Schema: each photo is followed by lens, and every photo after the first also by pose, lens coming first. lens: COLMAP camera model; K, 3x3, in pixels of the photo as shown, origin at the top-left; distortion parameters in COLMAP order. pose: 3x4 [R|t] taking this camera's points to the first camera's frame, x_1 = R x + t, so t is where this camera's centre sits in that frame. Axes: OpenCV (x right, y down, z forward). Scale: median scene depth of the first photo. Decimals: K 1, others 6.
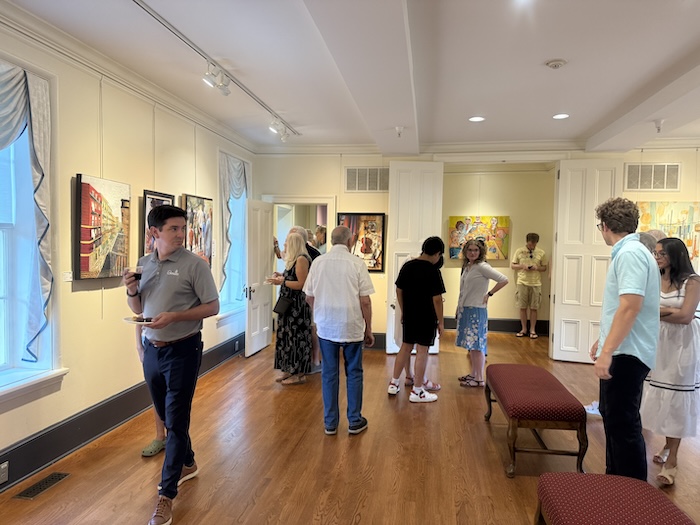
lens RADIAL K [[495.9, 0, 350.0], [0, 495.9, 262.5], [0, 0, 1]] dist [0.005583, -0.002938]
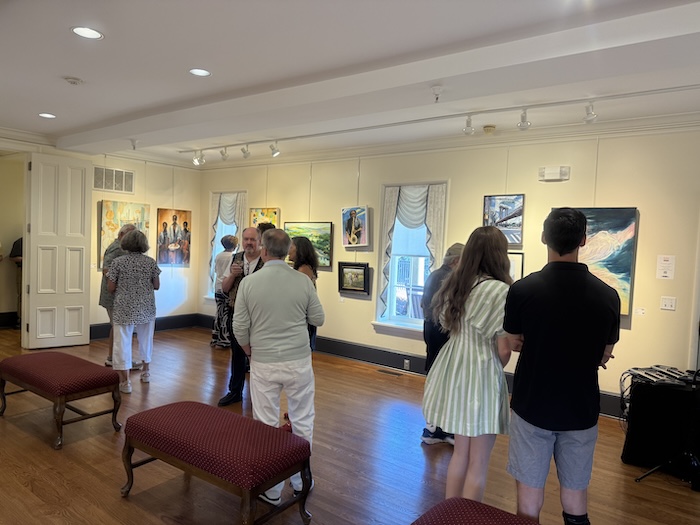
lens RADIAL K [[495.9, 0, 350.0], [0, 495.9, 262.5], [0, 0, 1]] dist [0.005583, -0.002938]
pose [[0.465871, -0.031203, 0.884302, -0.404408], [0.004655, 0.999451, 0.032814, -0.026001], [-0.884840, -0.011170, 0.465761, -0.117436]]
